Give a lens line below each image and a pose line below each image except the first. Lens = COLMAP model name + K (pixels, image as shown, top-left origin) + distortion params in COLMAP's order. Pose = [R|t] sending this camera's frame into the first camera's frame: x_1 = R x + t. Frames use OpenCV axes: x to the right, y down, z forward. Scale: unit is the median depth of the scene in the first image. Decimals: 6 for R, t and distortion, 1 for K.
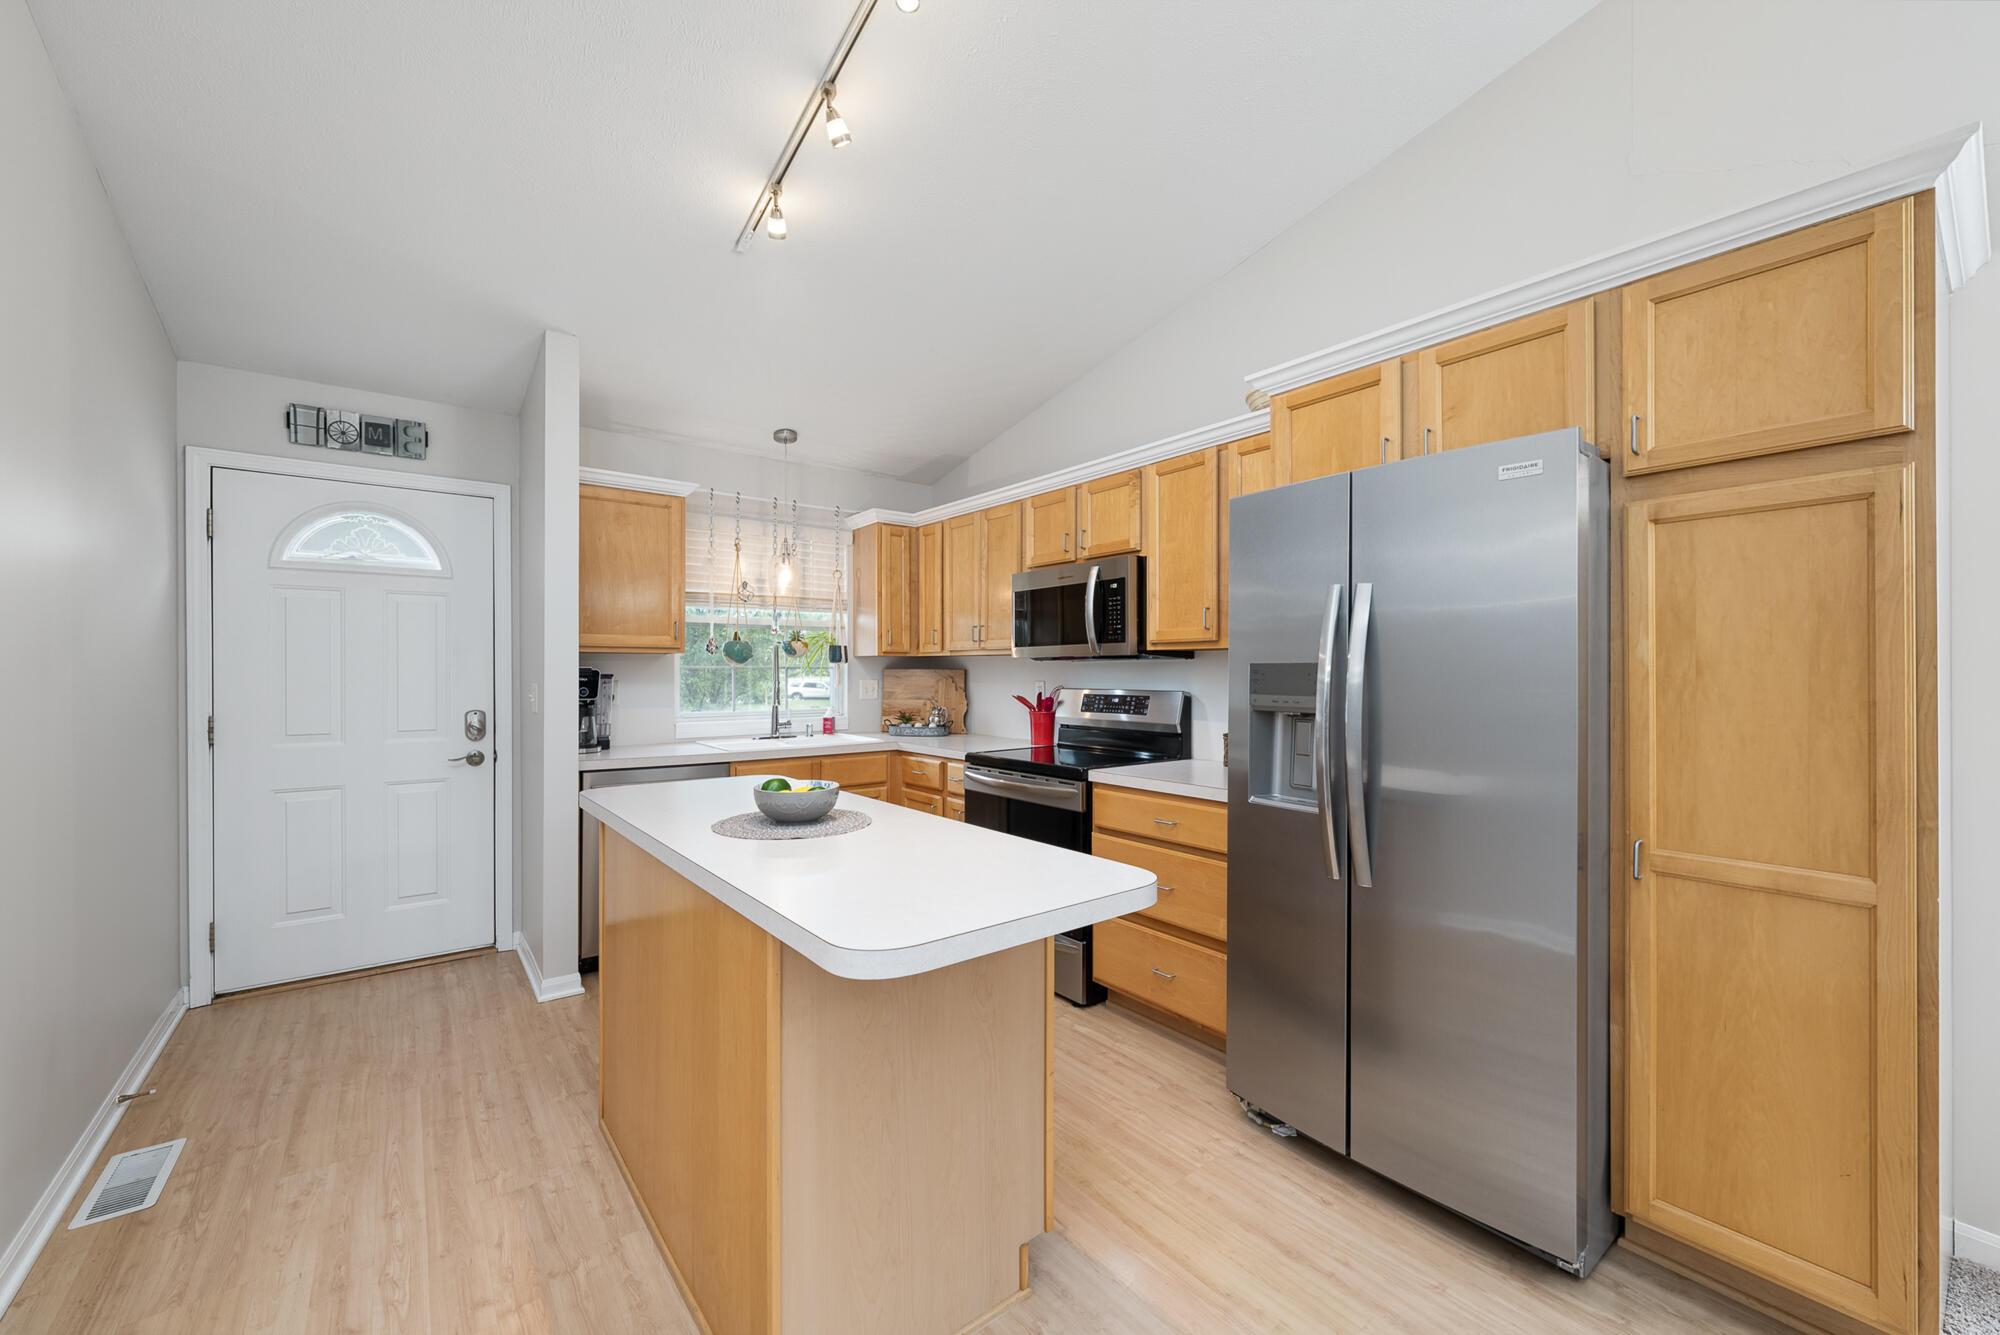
lens RADIAL K [[800.4, 0, 1031.9], [0, 800.4, 673.7], [0, 0, 1]] dist [-0.003578, 0.000093]
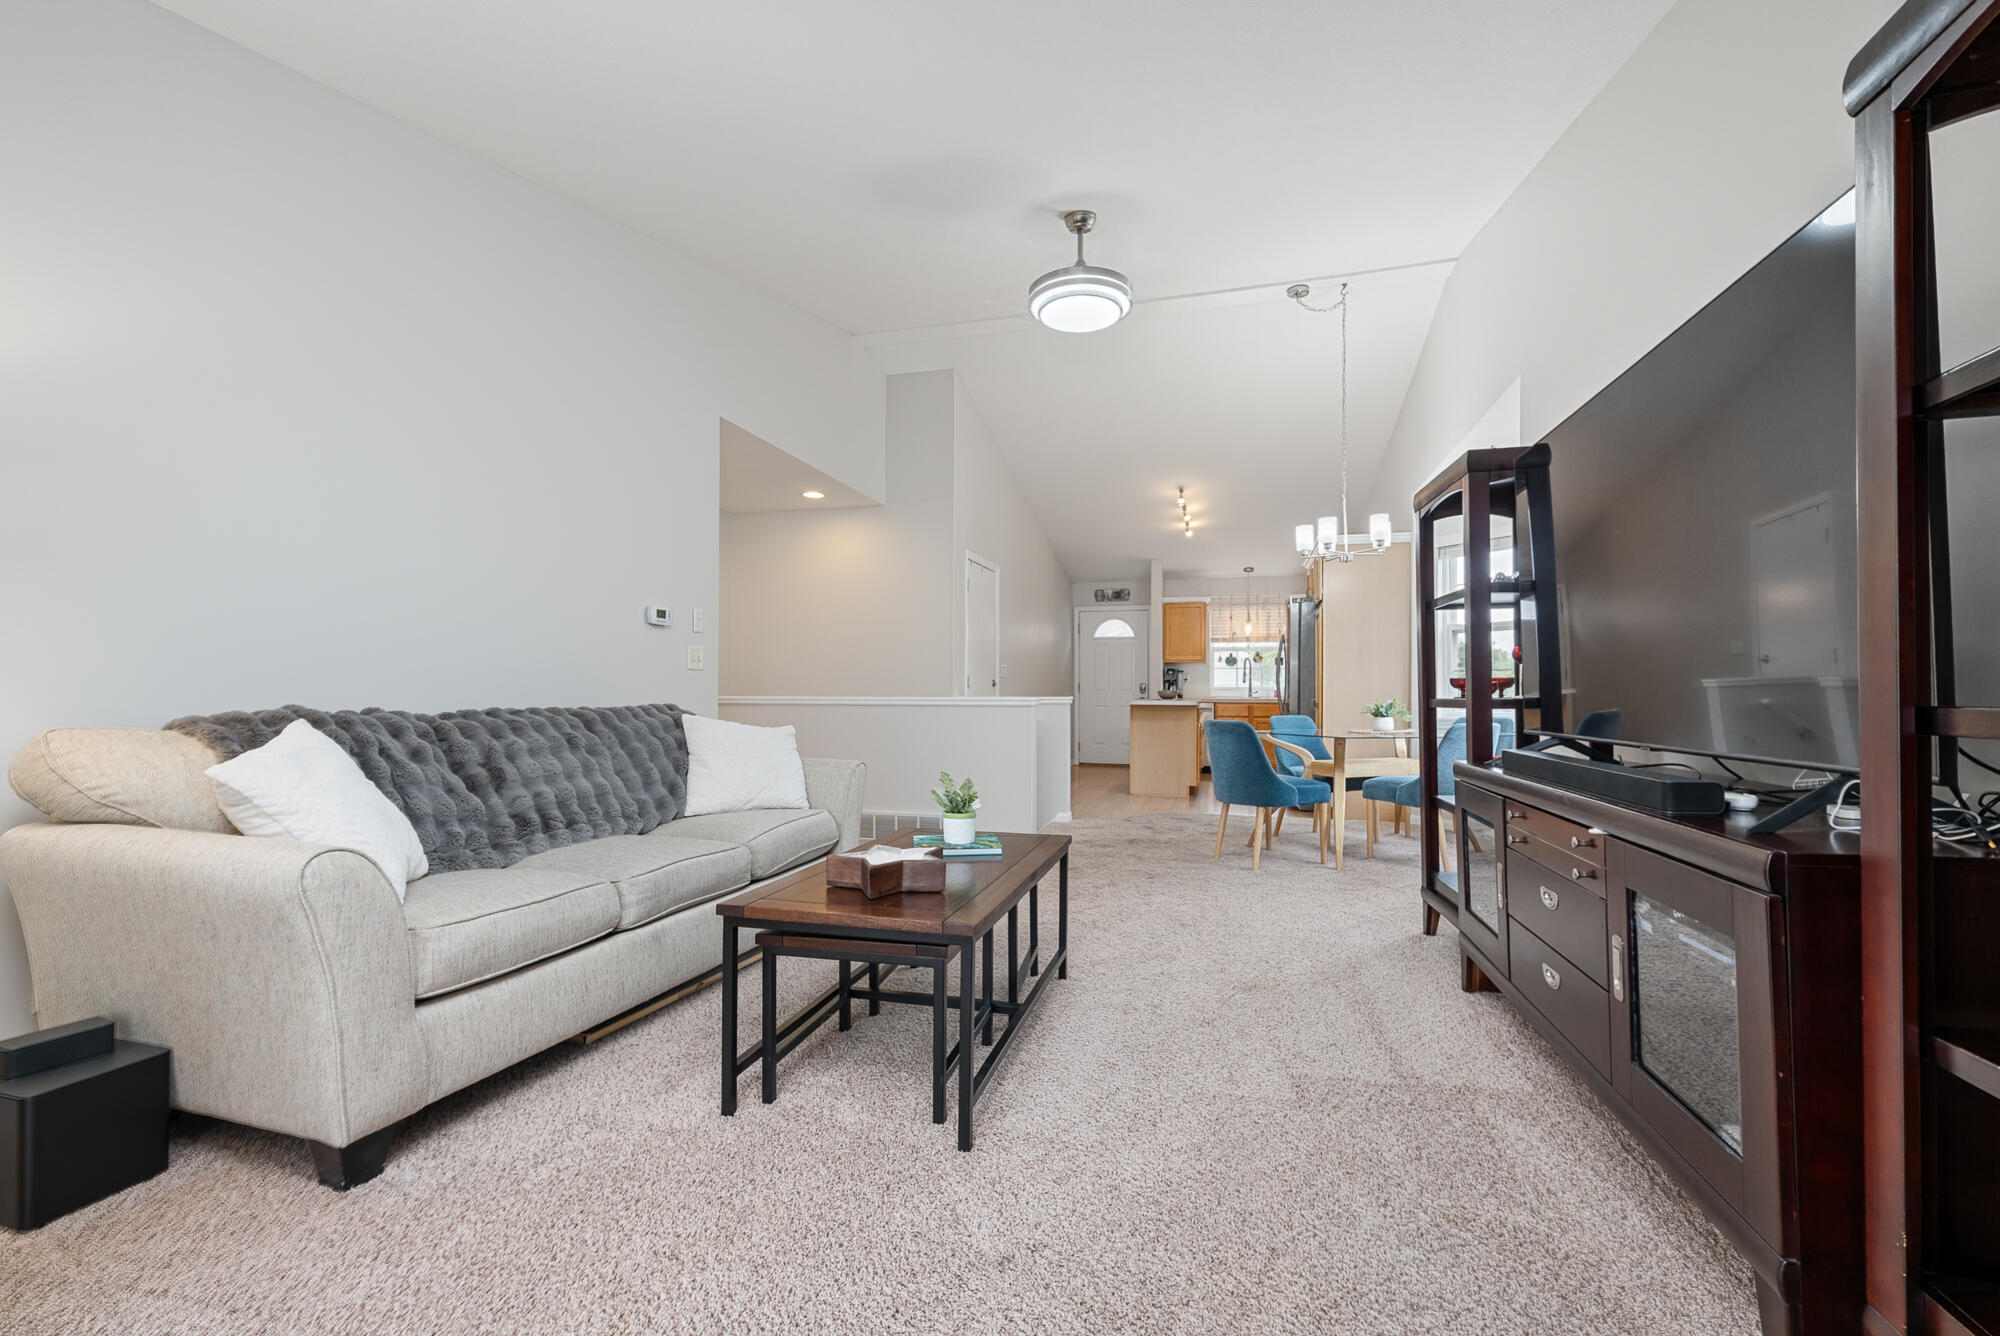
lens RADIAL K [[871.8, 0, 988.4], [0, 871.8, 678.1], [0, 0, 1]] dist [-0.000218, -0.000153]
pose [[0.589513, -0.015165, -0.807616, 1.394417], [-0.007279, 0.999683, -0.024084, 0.097463], [0.807726, 0.020076, 0.589216, -1.204368]]
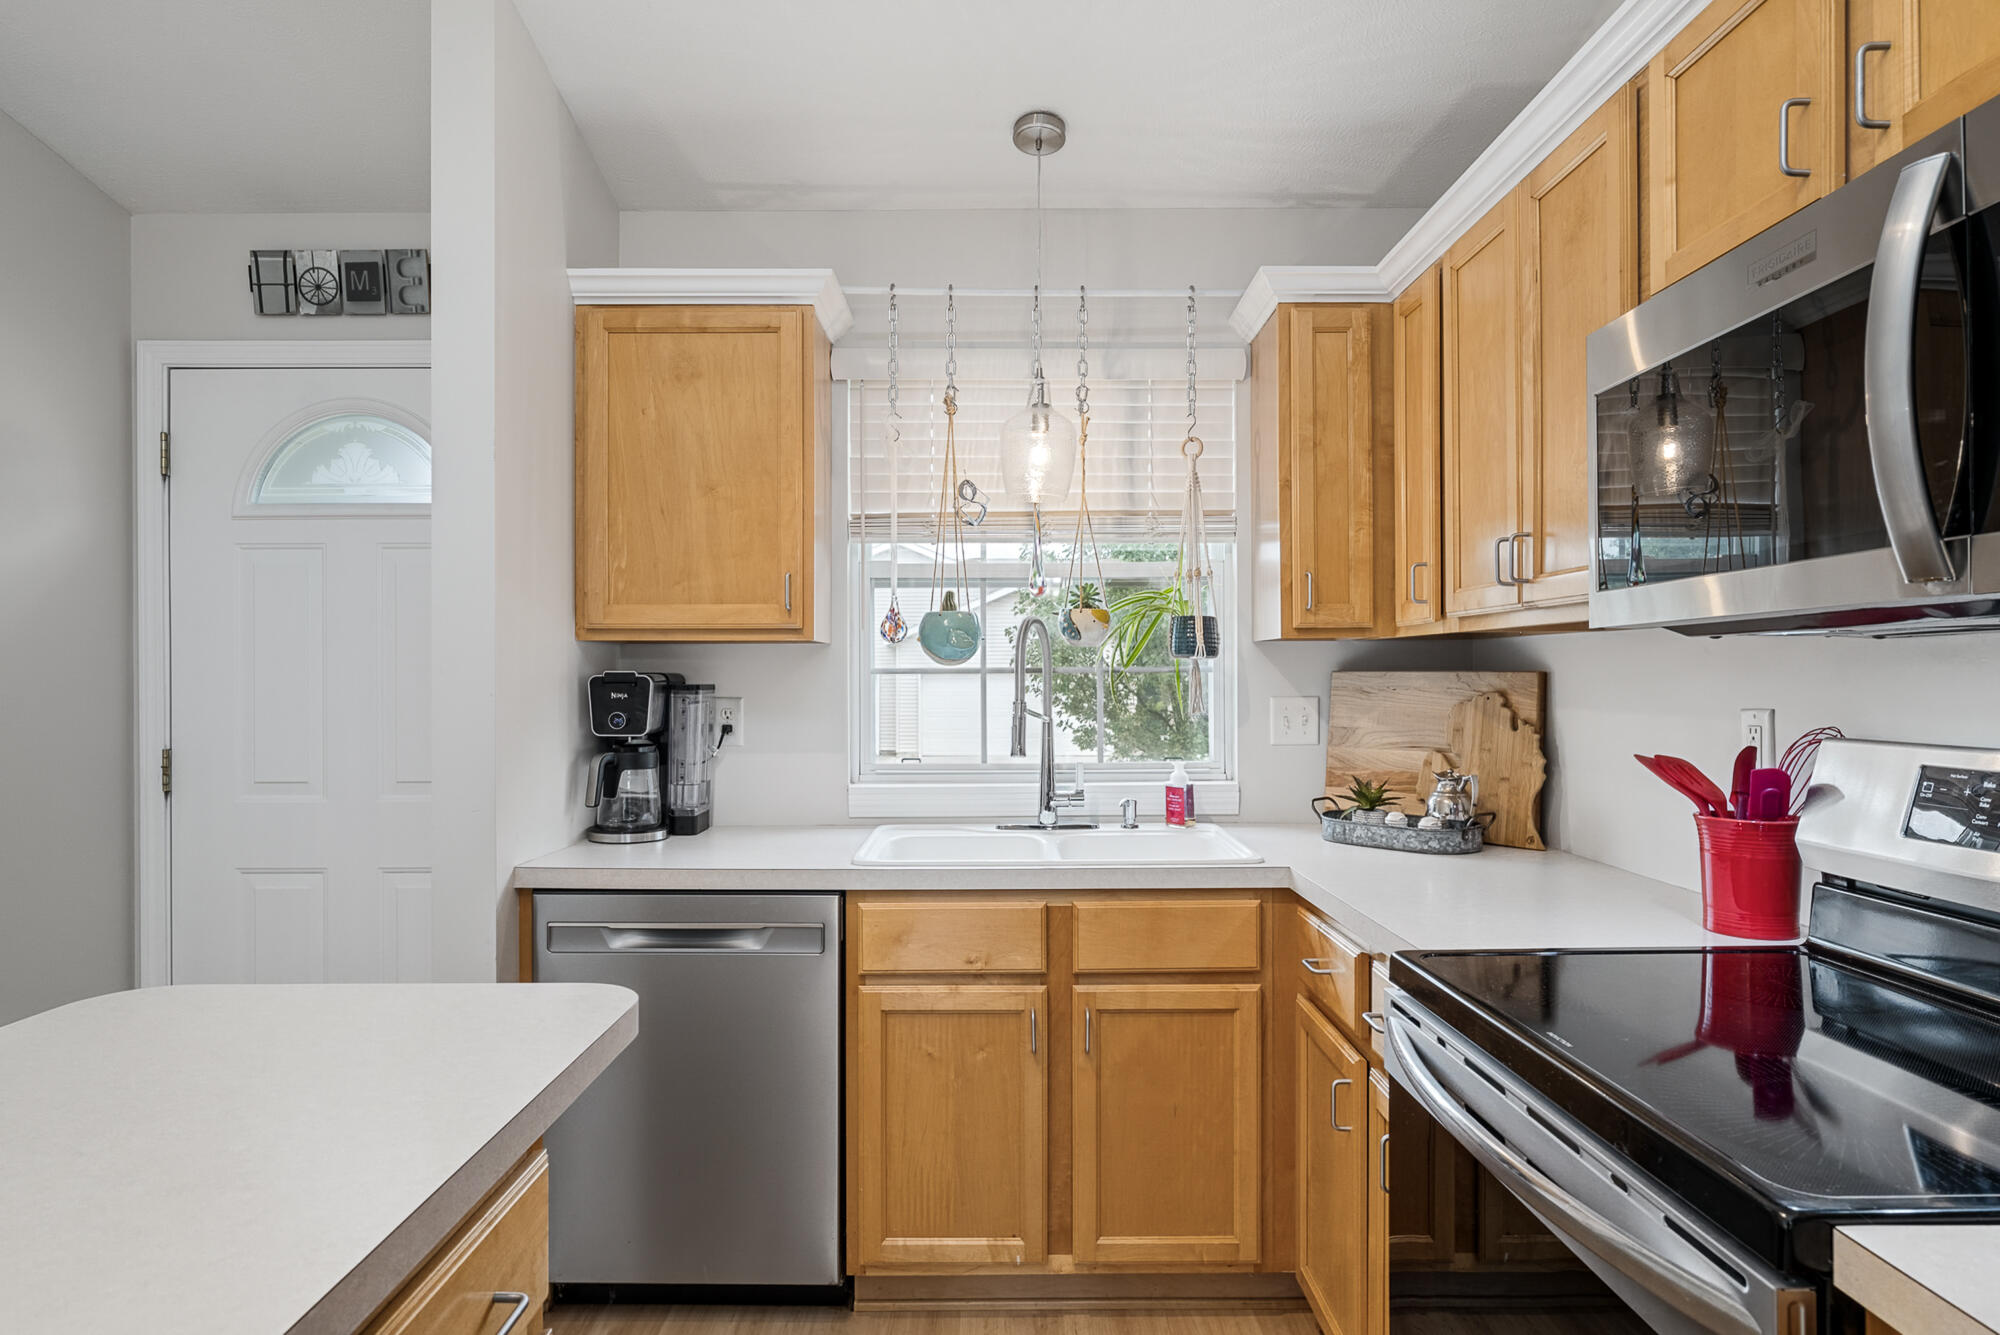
lens RADIAL K [[1149.8, 0, 989.8], [0, 1149.8, 669.7], [0, 0, 1]] dist [0.004144, 0.002140]
pose [[0.768395, -0.007549, -0.639931, 0.071634], [0.000732, 0.999940, -0.010916, -0.000760], [0.639975, 0.007920, 0.768355, 0.536775]]
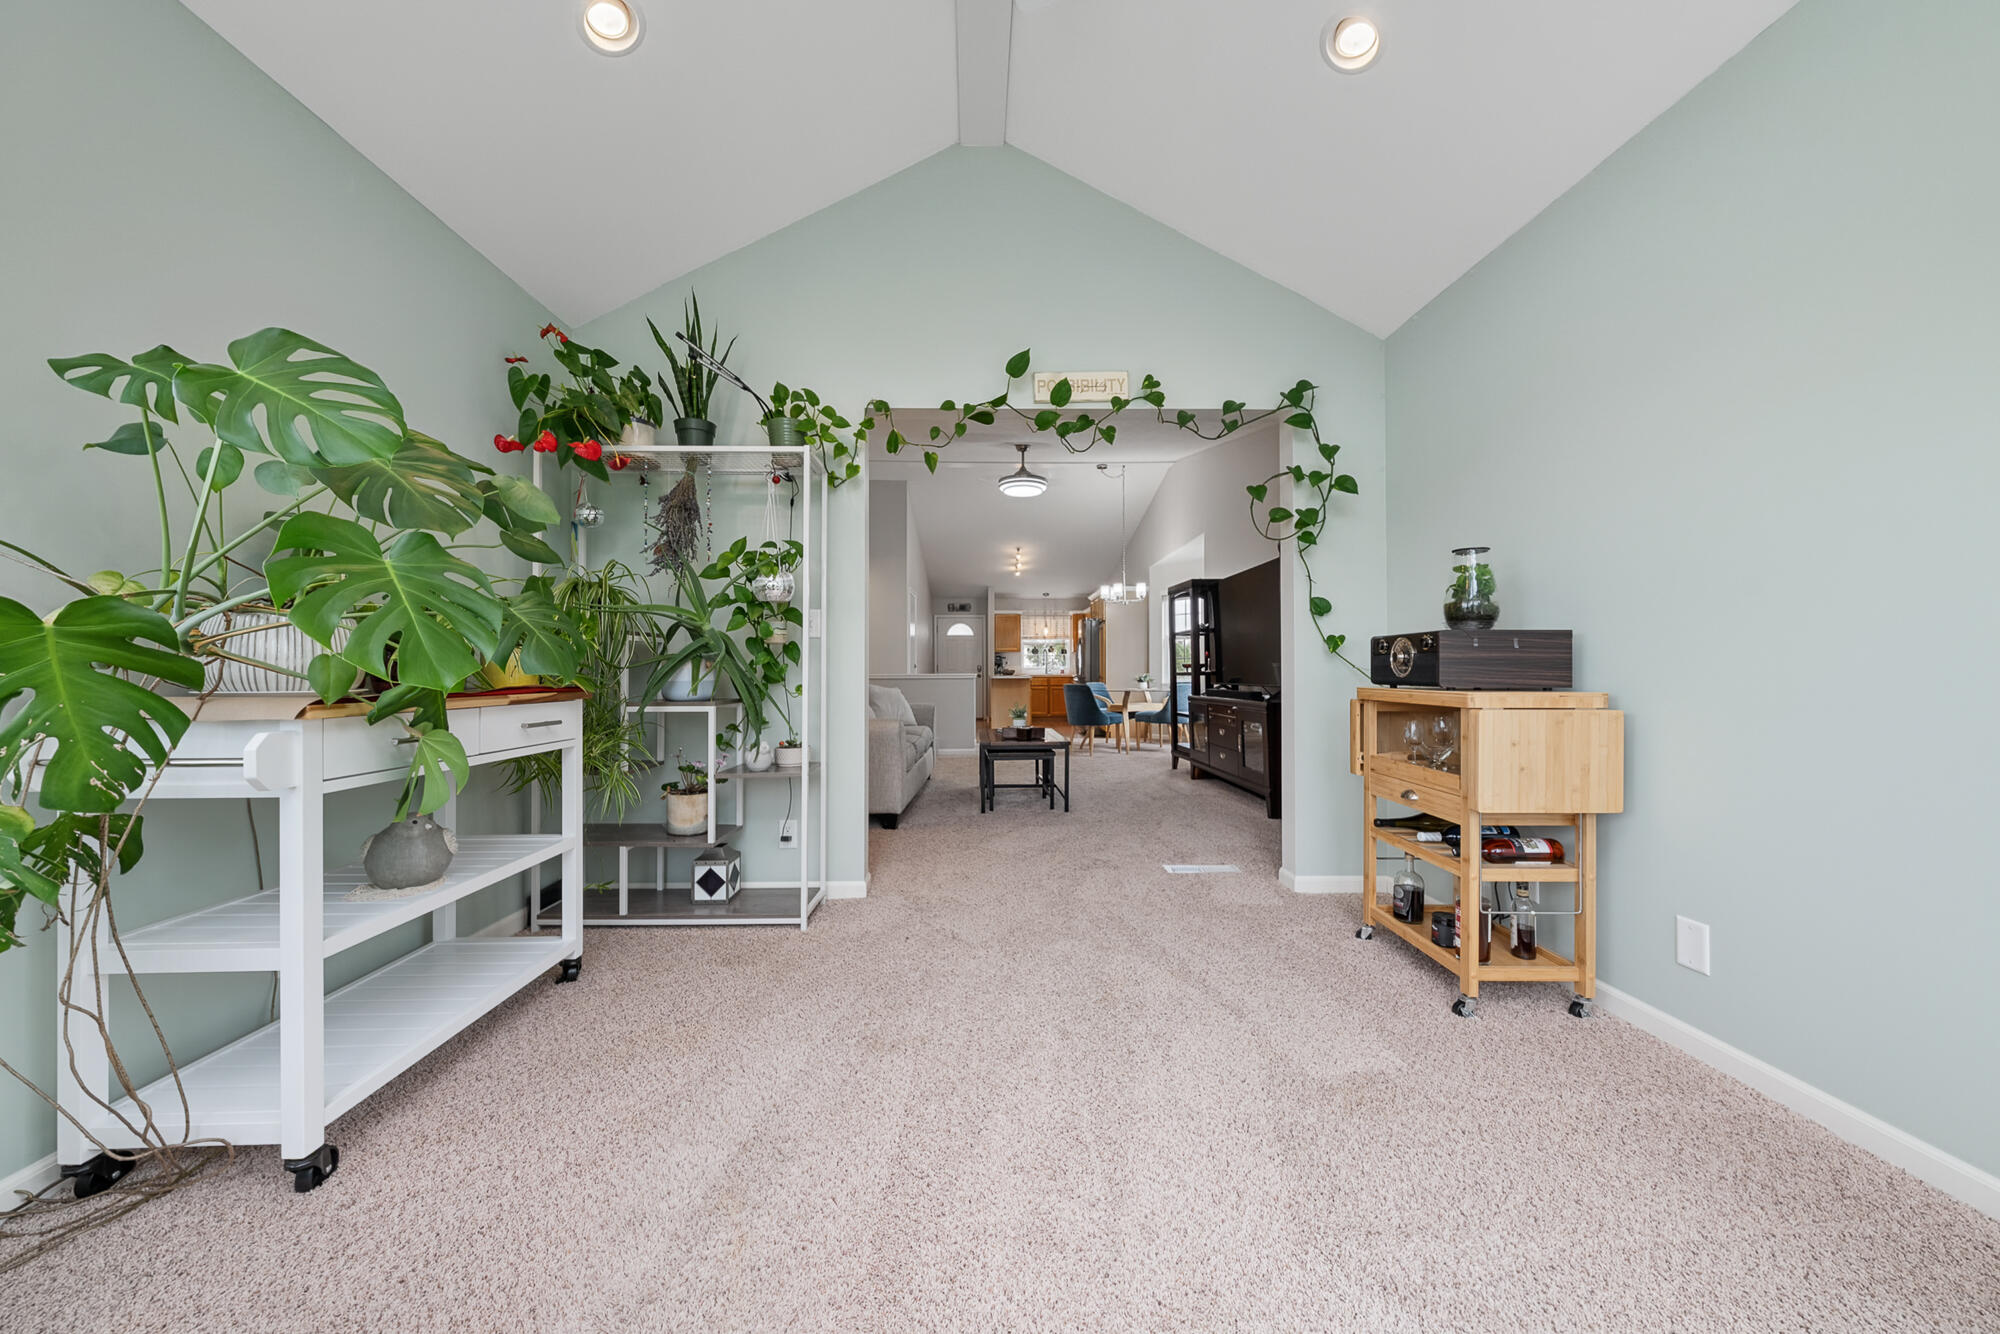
lens RADIAL K [[690.9, 0, 1002.5], [0, 690.9, 669.0], [0, 0, 1]] dist [0.000186, 0.000002]
pose [[0.793493, -0.007768, -0.608530, 1.603811], [-0.000473, 0.999910, -0.013380, 0.107128], [0.608579, 0.010904, 0.793418, -1.814801]]
